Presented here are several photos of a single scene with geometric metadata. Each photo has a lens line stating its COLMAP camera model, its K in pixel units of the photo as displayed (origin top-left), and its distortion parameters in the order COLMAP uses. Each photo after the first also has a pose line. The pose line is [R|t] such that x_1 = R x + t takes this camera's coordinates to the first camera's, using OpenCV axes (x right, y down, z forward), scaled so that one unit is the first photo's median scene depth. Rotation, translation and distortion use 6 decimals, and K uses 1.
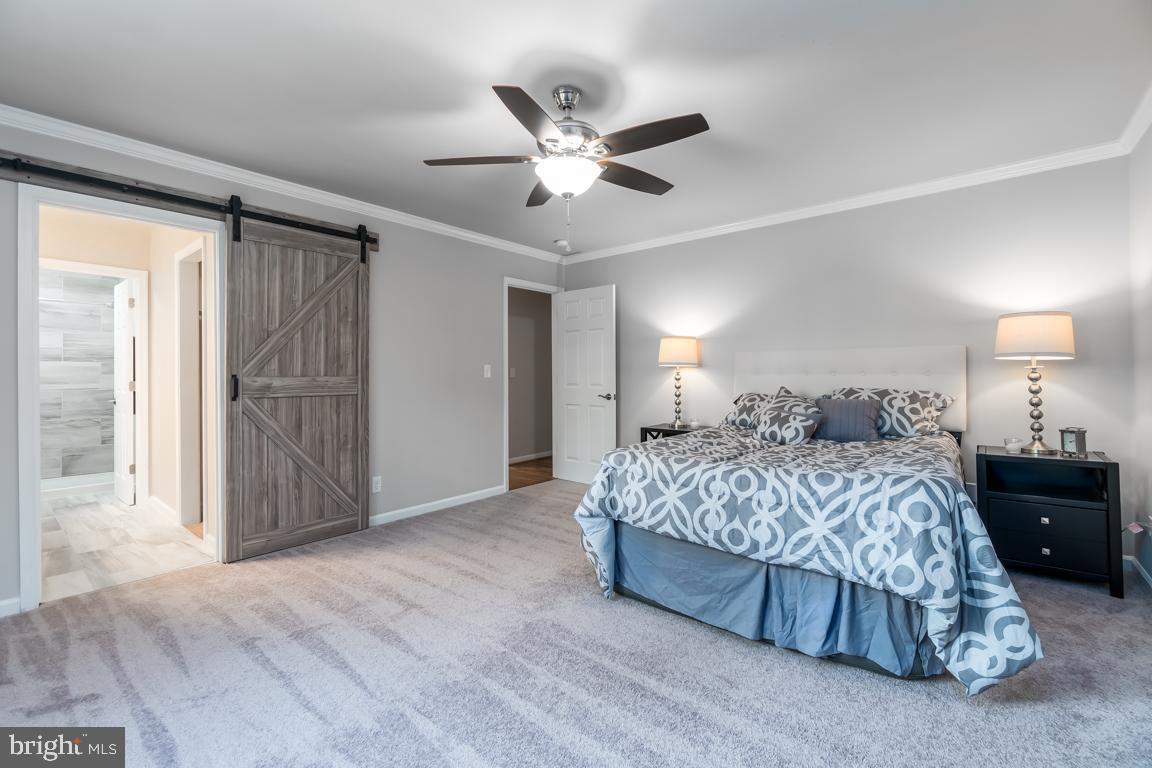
lens RADIAL K [[499.9, 0, 564.4], [0, 499.9, 373.5], [0, 0, 1]] dist [-0.011831, 0.000247]
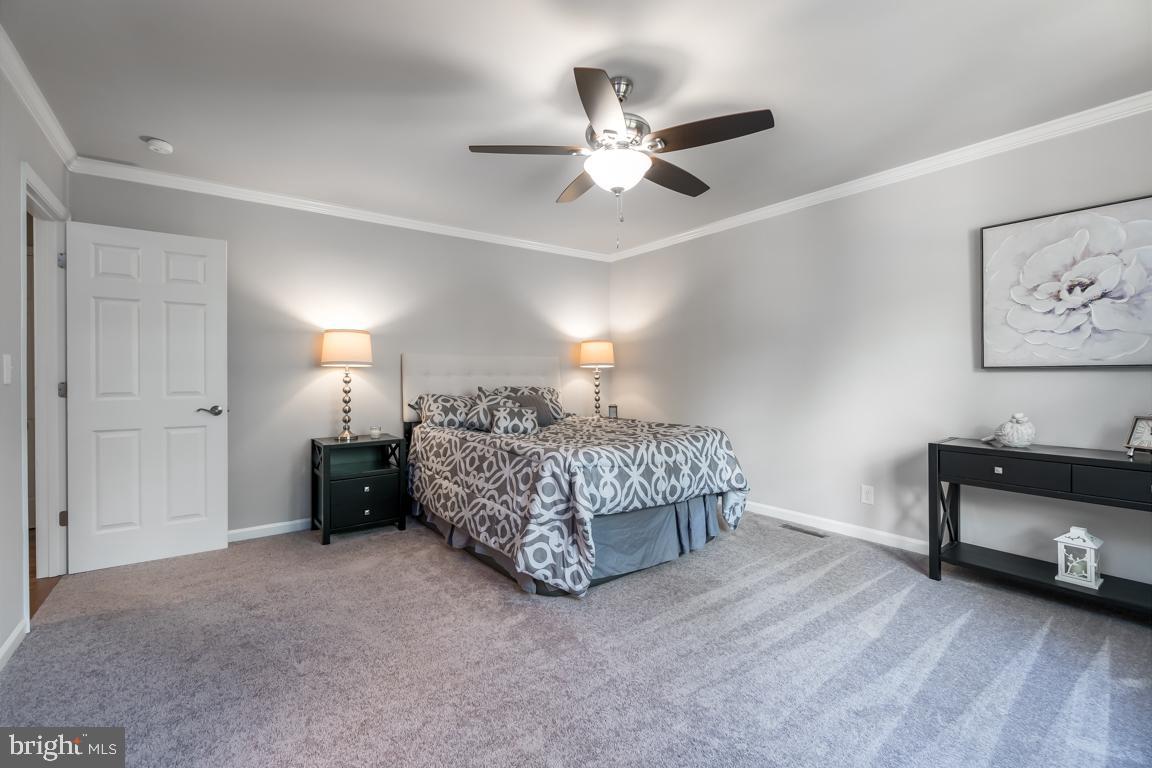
lens RADIAL K [[499.9, 0, 571.3], [0, 499.9, 381.1], [0, 0, 1]] dist [-0.011831, 0.000247]
pose [[0.215613, -0.008470, 0.976442, -0.952384], [0.002879, 0.999964, 0.008038, 0.008308], [-0.976475, 0.001078, 0.215630, 0.862745]]
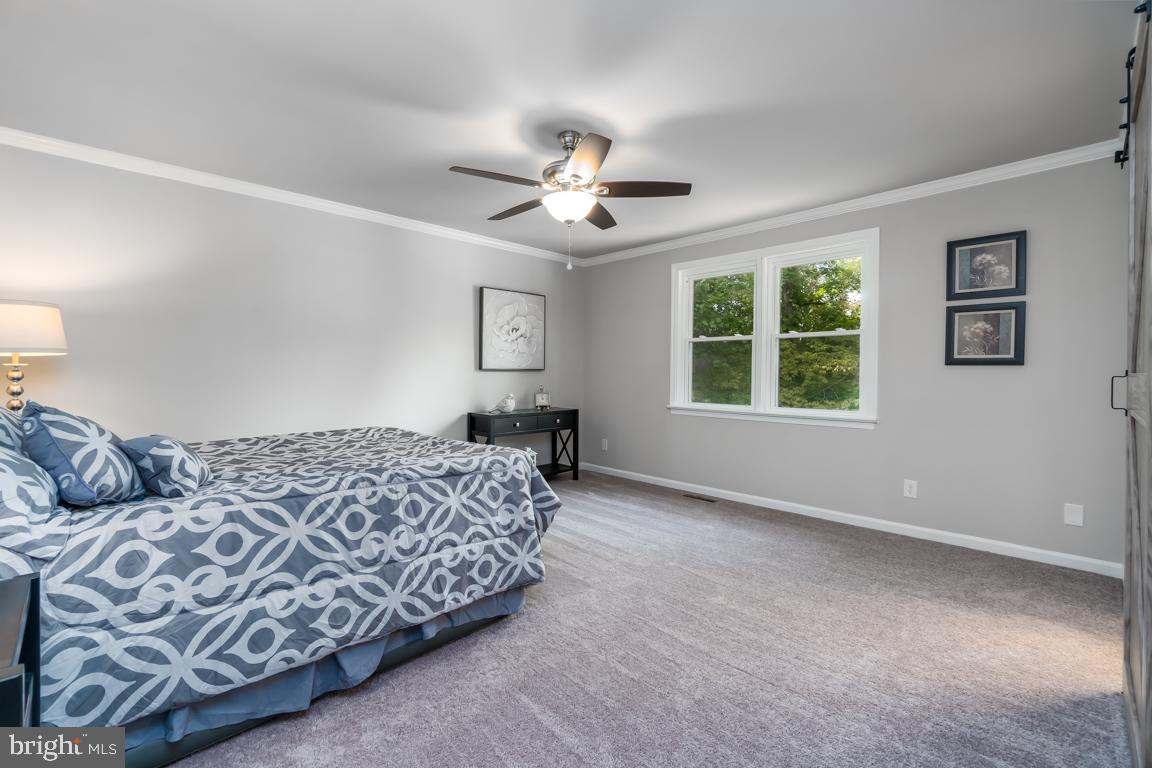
lens RADIAL K [[499.9, 0, 578.5], [0, 499.9, 382.4], [0, 0, 1]] dist [-0.011831, 0.000247]
pose [[-0.997718, 0.001155, 0.067504, -0.092601], [0.002382, 0.999833, 0.018095, 0.005739], [-0.067472, 0.018214, -0.997555, 2.164442]]
